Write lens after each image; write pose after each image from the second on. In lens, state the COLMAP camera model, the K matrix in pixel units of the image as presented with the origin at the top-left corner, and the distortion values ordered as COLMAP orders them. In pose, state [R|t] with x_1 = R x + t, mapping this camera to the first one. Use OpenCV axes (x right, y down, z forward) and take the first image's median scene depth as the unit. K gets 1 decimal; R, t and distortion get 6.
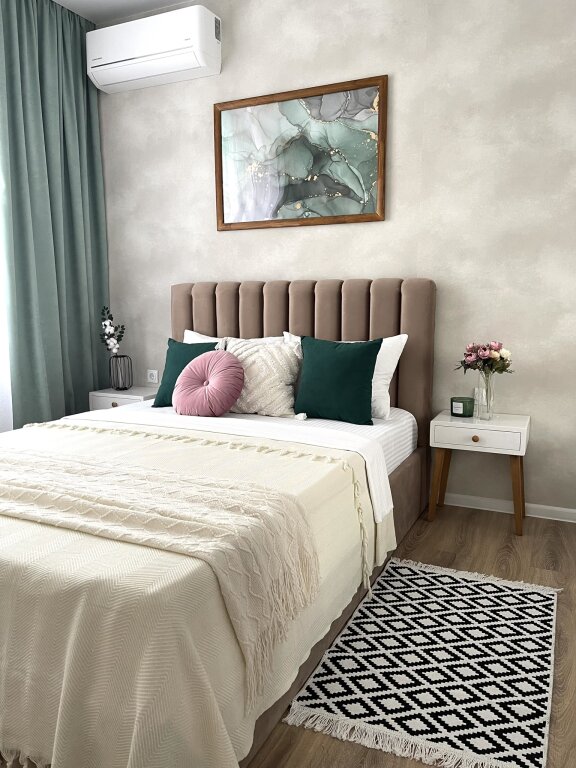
lens RADIAL K [[584.0, 0, 288.0], [0, 584.0, 384.0], [0, 0, 1]] dist [0.070187, -0.074383]
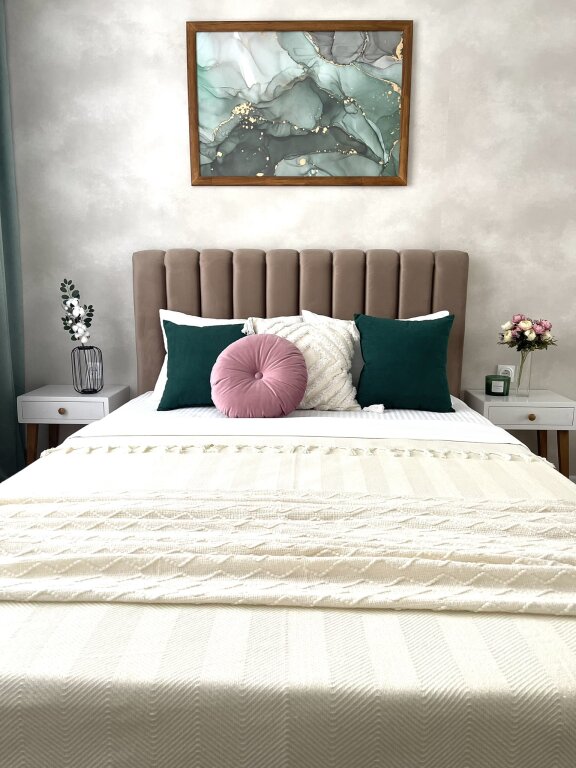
lens RADIAL K [[584.0, 0, 288.0], [0, 584.0, 384.0], [0, 0, 1]] dist [0.070187, -0.074383]
pose [[0.916583, -0.060542, 0.395234, -0.370899], [0.048764, 0.998018, 0.039788, -0.017574], [-0.396859, -0.017196, 0.917718, 0.229313]]
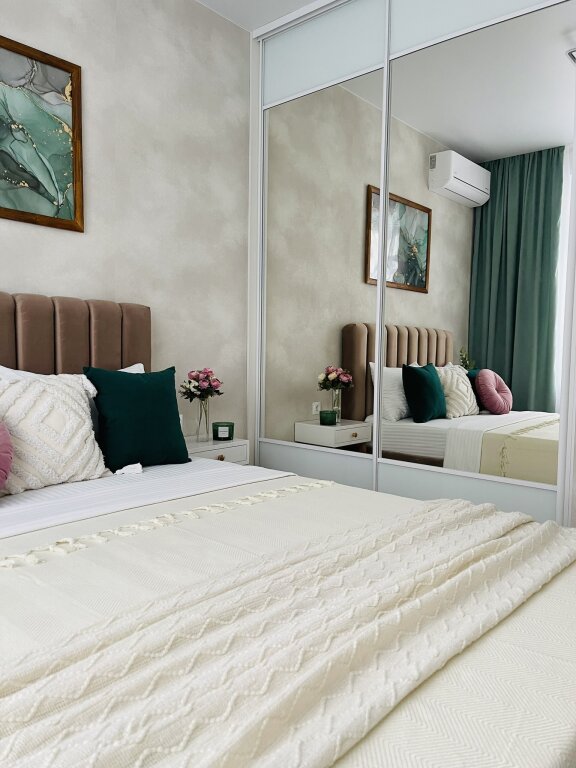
lens RADIAL K [[586.0, 0, 288.0], [0, 586.0, 384.0], [0, 0, 1]] dist [0.086077, -0.111841]
pose [[0.273134, -0.050561, 0.960646, -0.574554], [0.116730, 0.992981, 0.019074, -0.040880], [-0.954868, 0.106926, 0.277119, 0.490283]]
